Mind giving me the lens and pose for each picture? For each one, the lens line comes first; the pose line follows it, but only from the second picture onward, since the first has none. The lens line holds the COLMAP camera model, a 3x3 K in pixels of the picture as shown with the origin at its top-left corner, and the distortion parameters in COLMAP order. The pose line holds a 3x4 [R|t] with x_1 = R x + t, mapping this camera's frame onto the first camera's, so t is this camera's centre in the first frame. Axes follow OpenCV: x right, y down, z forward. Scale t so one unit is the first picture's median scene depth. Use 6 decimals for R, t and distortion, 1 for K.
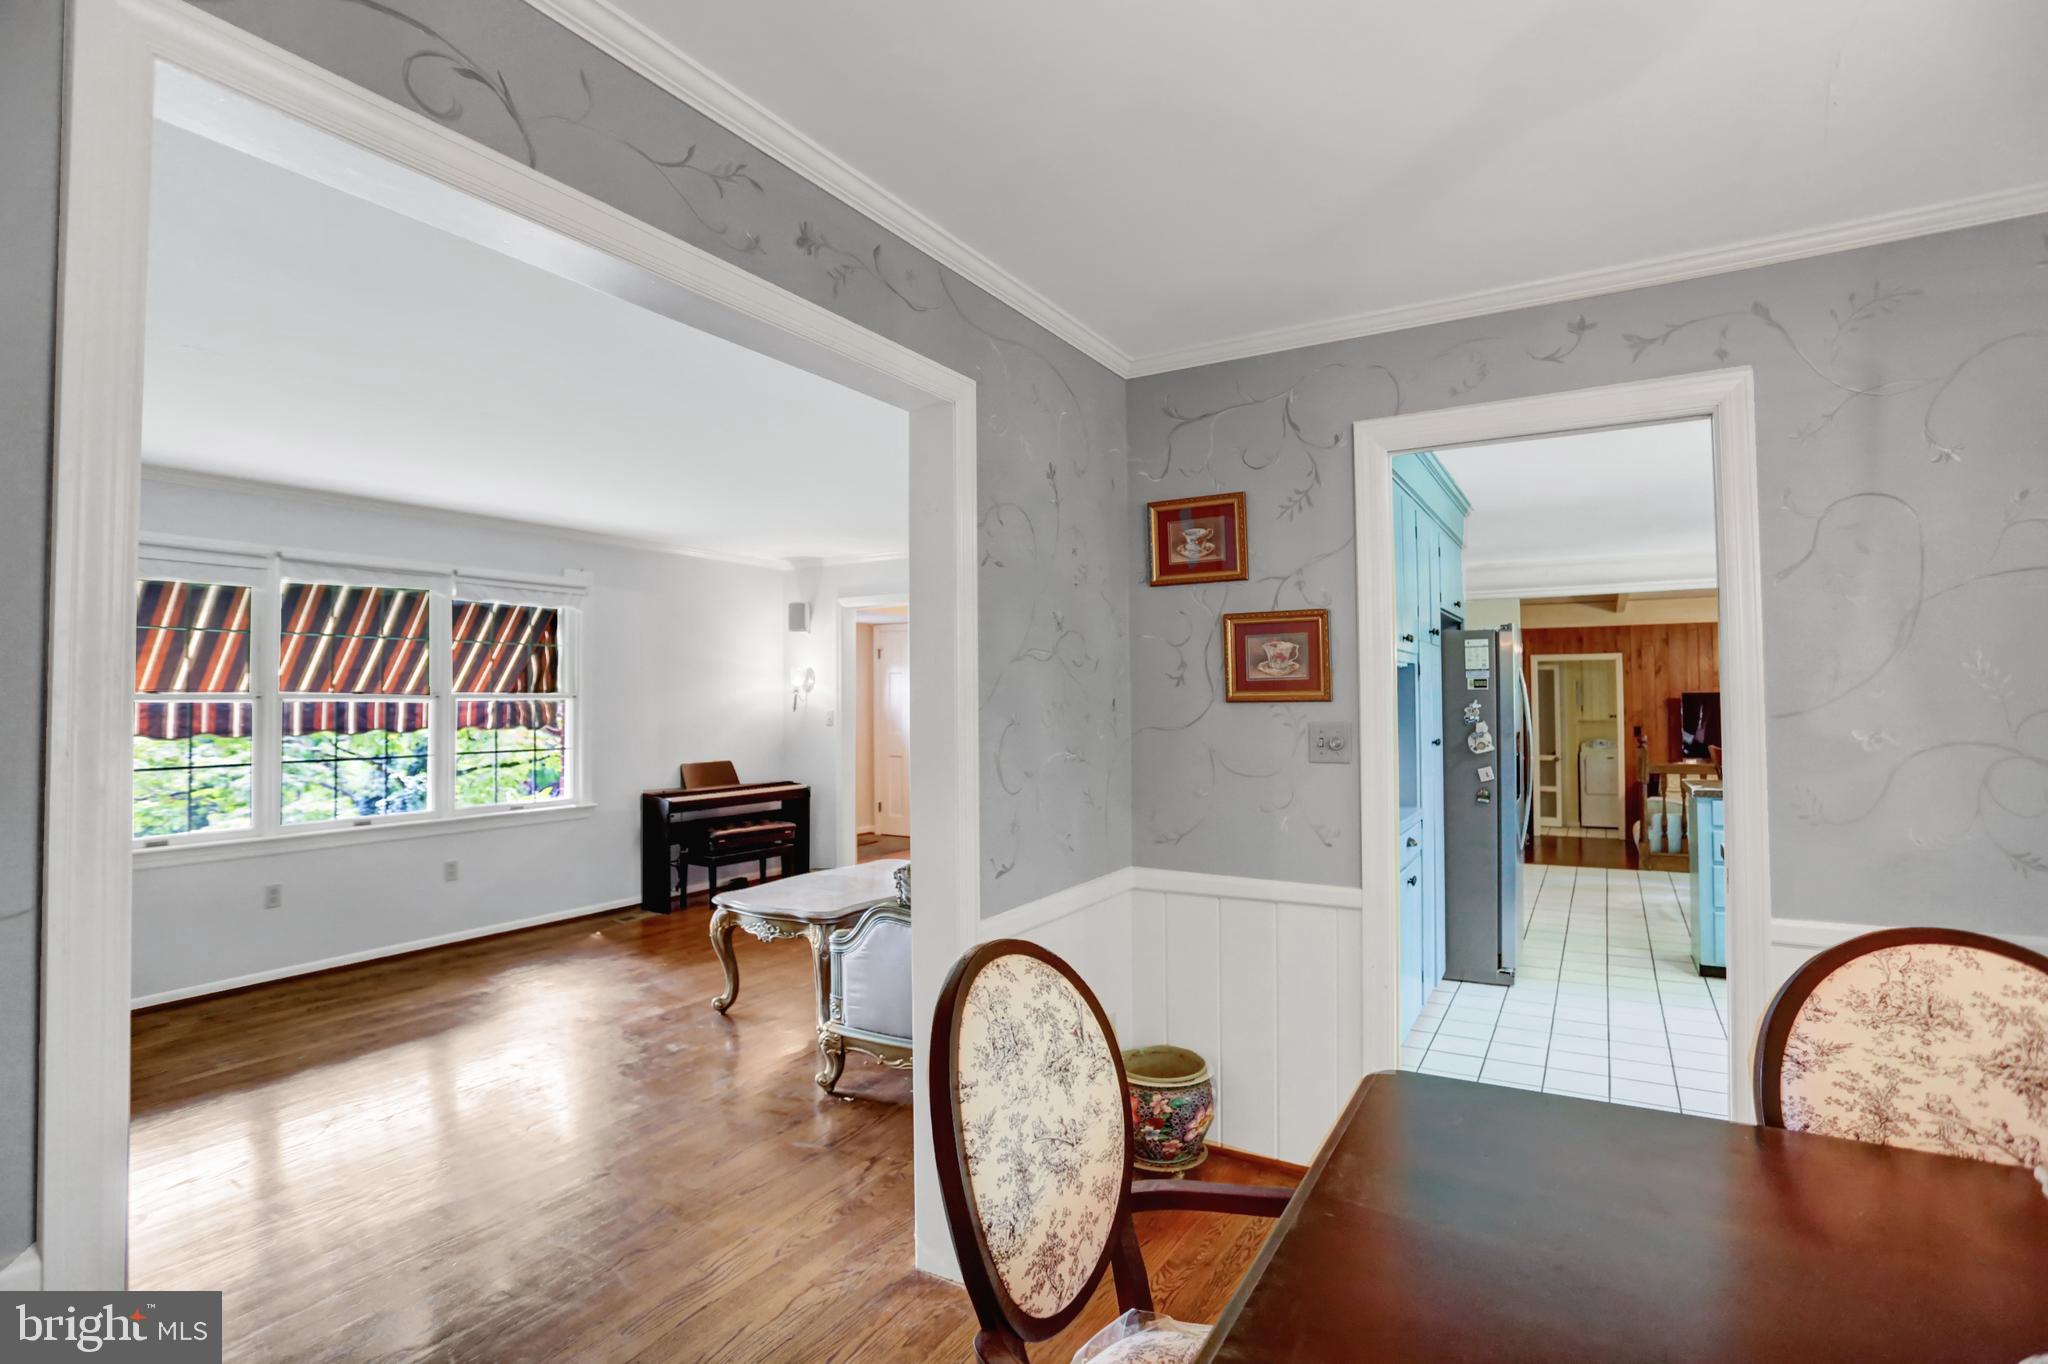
lens RADIAL K [[1020.6, 0, 1010.5], [0, 1020.6, 668.0], [0, 0, 1]] dist [-0.052463, 0.022024]
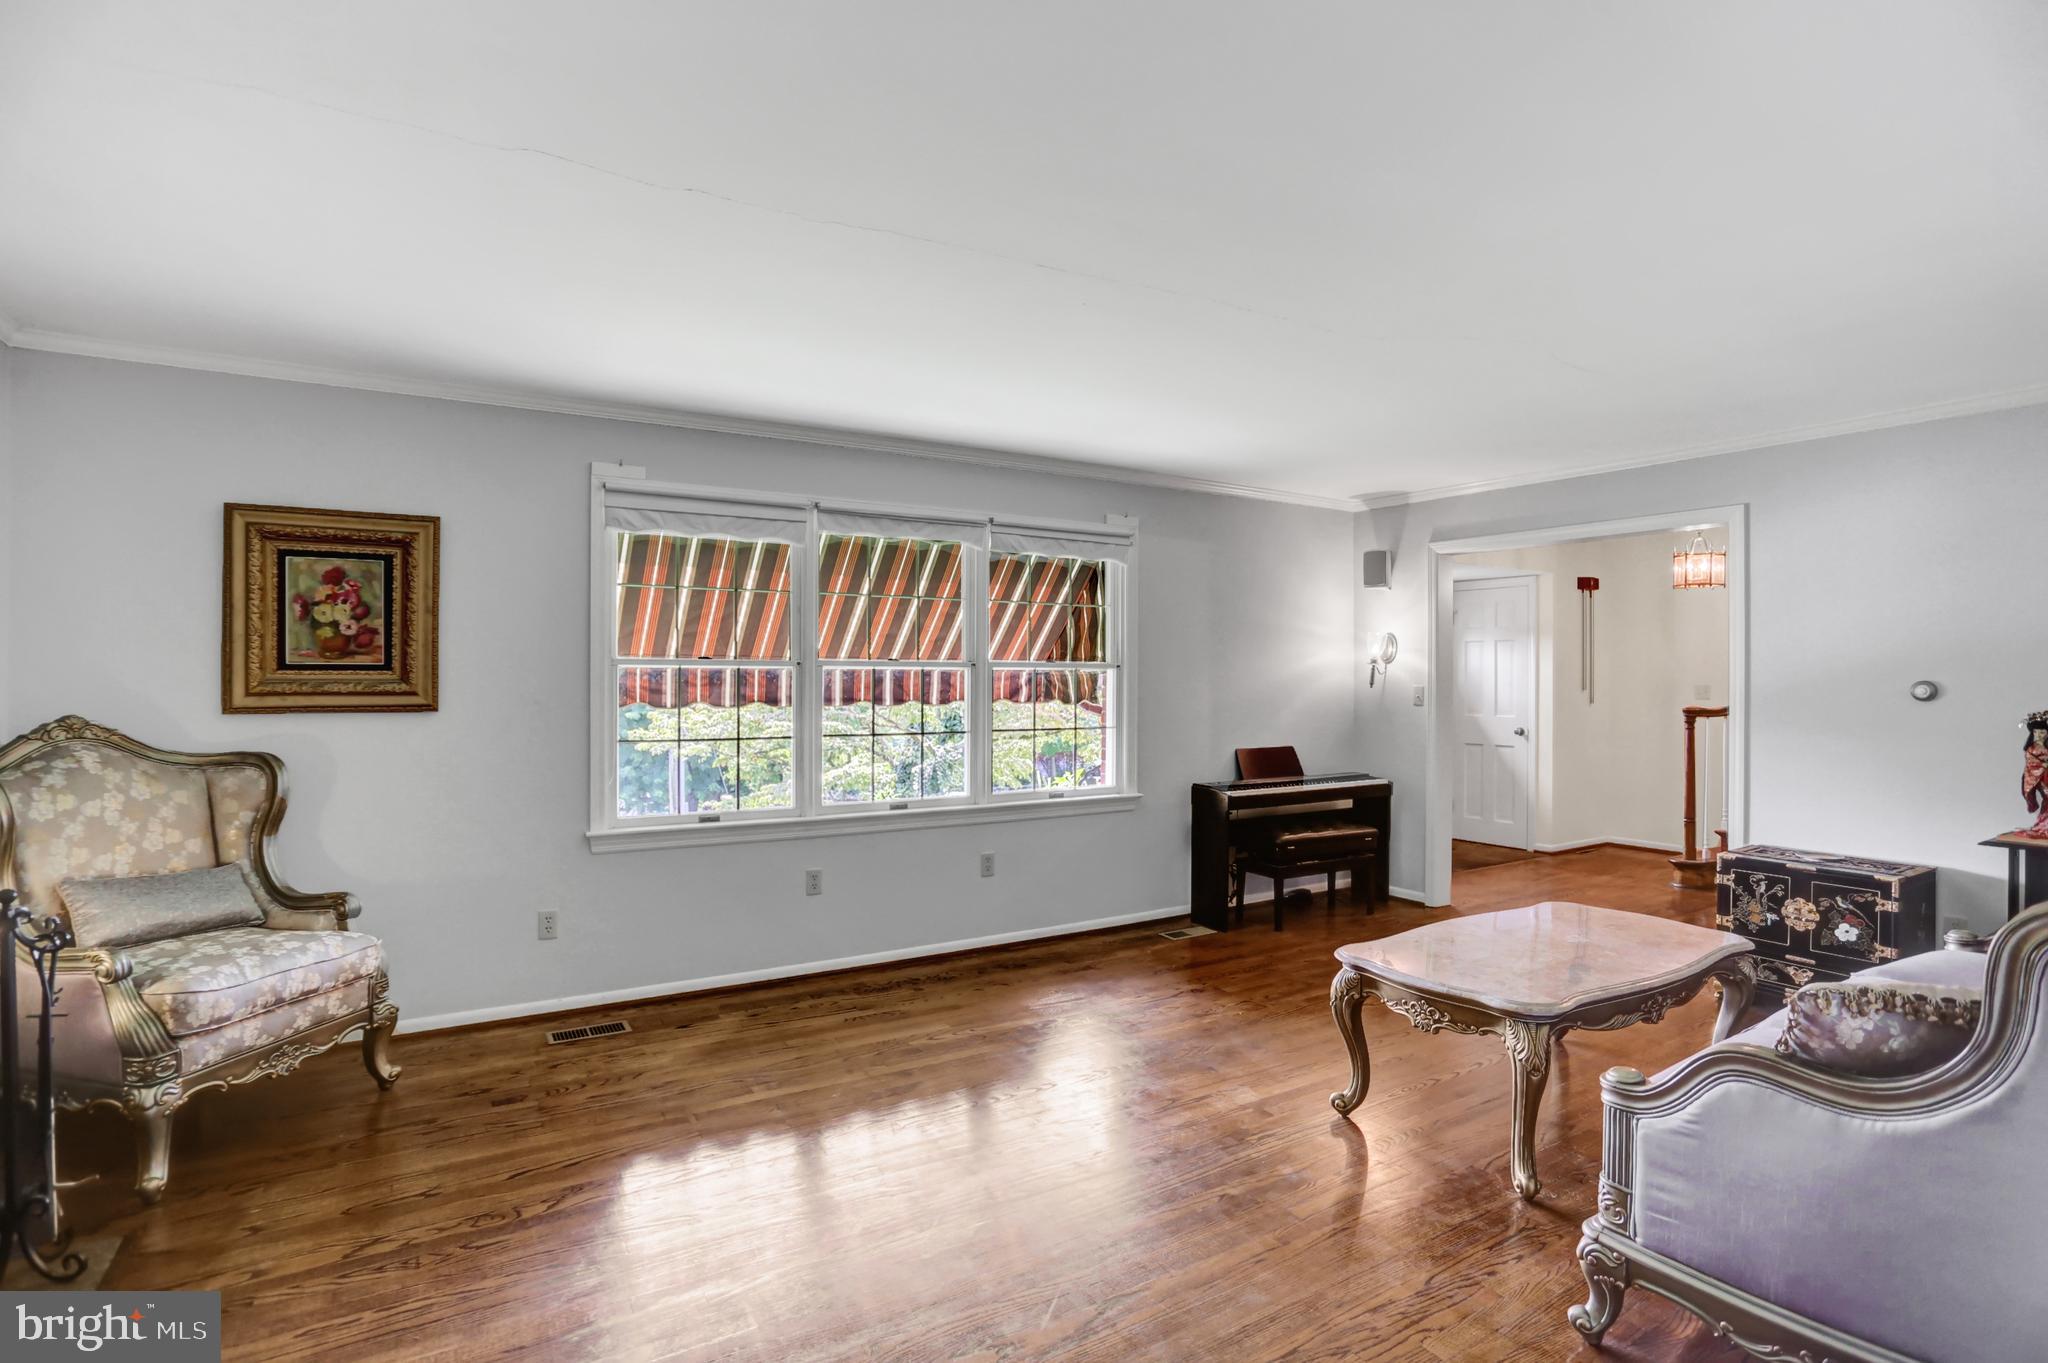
lens RADIAL K [[1020.6, 0, 1037.4], [0, 1020.6, 678.9], [0, 0, 1]] dist [-0.052463, 0.022024]
pose [[0.904577, 0.011344, -0.426160, -0.132861], [0.002979, 0.999453, 0.032927, 0.011167], [0.426301, -0.031054, 0.904048, 0.208382]]
